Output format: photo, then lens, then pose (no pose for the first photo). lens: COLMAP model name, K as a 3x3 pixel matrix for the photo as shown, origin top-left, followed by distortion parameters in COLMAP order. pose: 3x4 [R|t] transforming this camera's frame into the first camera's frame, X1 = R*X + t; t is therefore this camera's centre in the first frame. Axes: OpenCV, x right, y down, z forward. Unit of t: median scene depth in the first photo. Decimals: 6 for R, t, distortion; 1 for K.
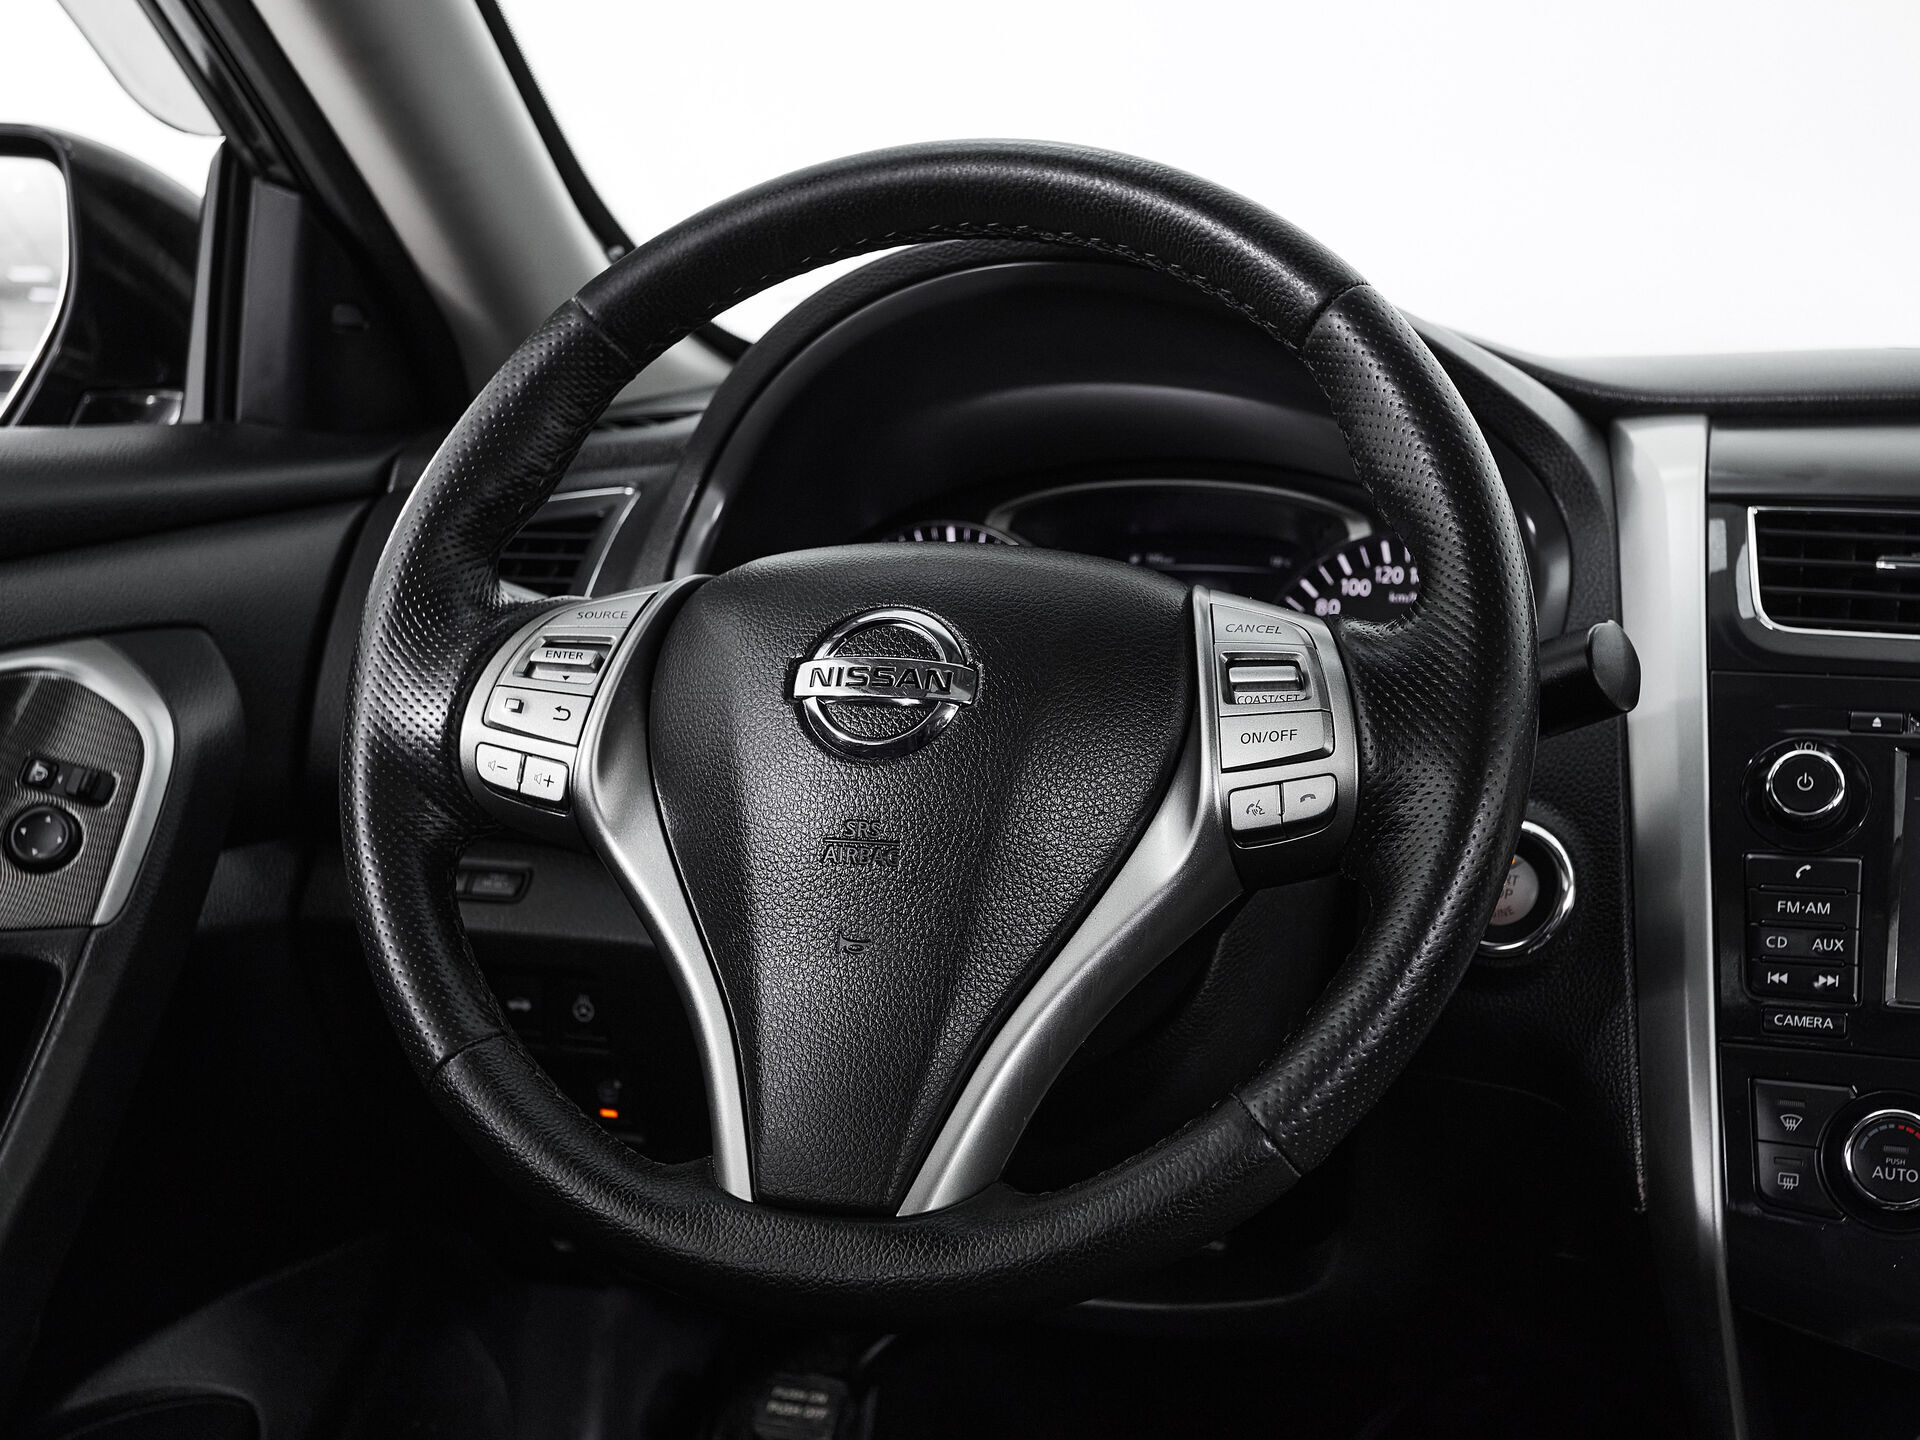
lens RADIAL K [[2166.1, 0, 960.0], [0, 2166.1, 720.0], [0, 0, 1]] dist [0.012792, -0.005427]
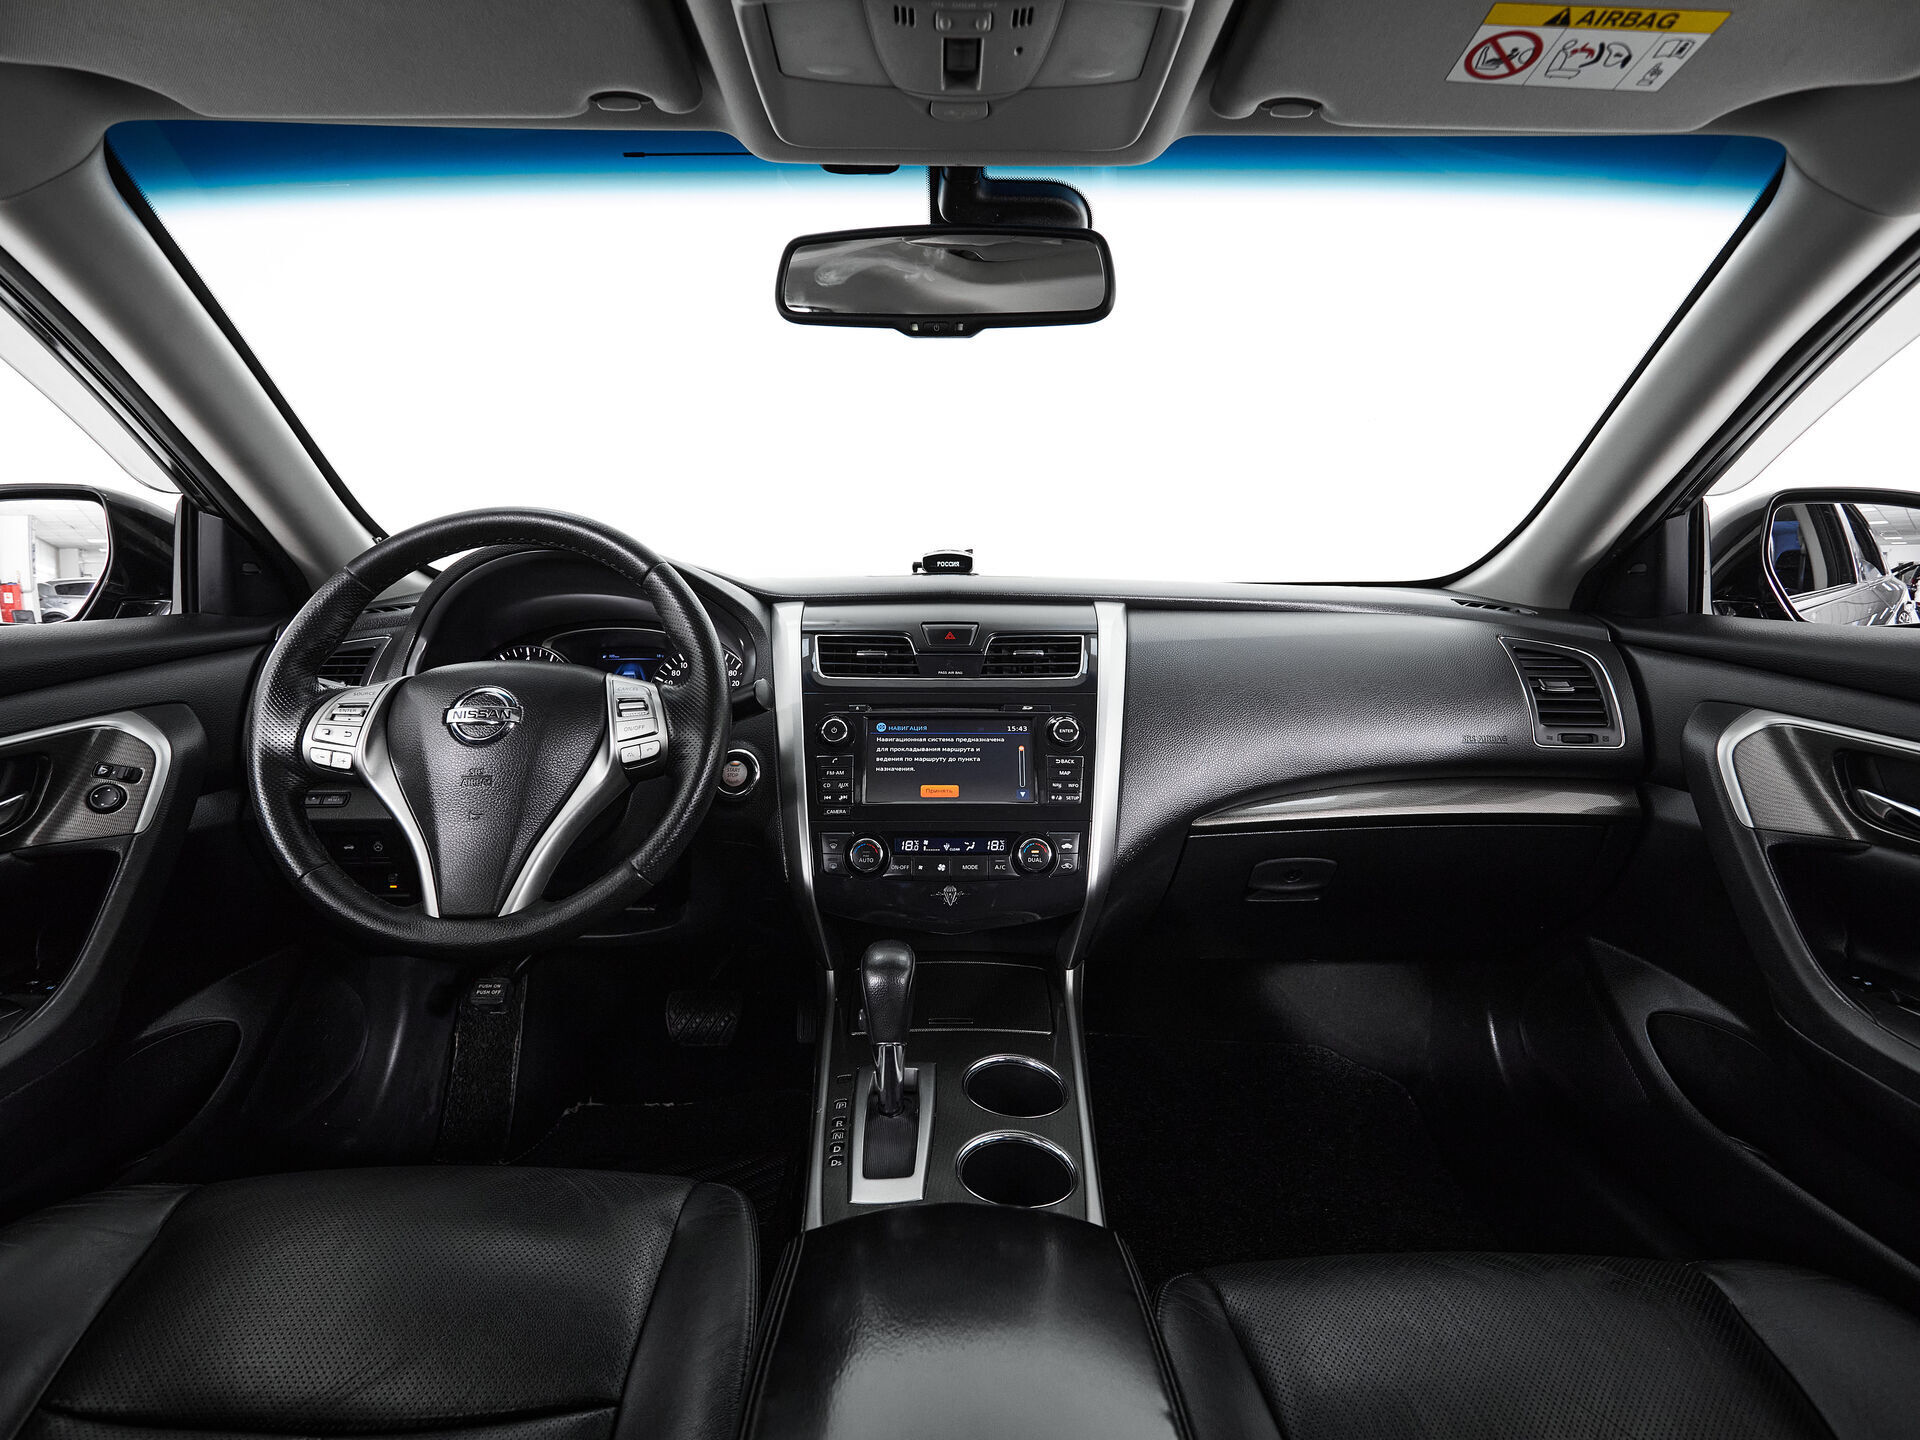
lens RADIAL K [[914.1, 0, 962.5], [0, 914.1, 686.3], [0, 0, 1]] dist [-0.000289, -0.000159]
pose [[0.956675, -0.052835, 0.286325, 0.198038], [0.045786, 0.998462, 0.031261, -0.058678], [-0.287536, -0.016796, 0.957623, -0.220470]]
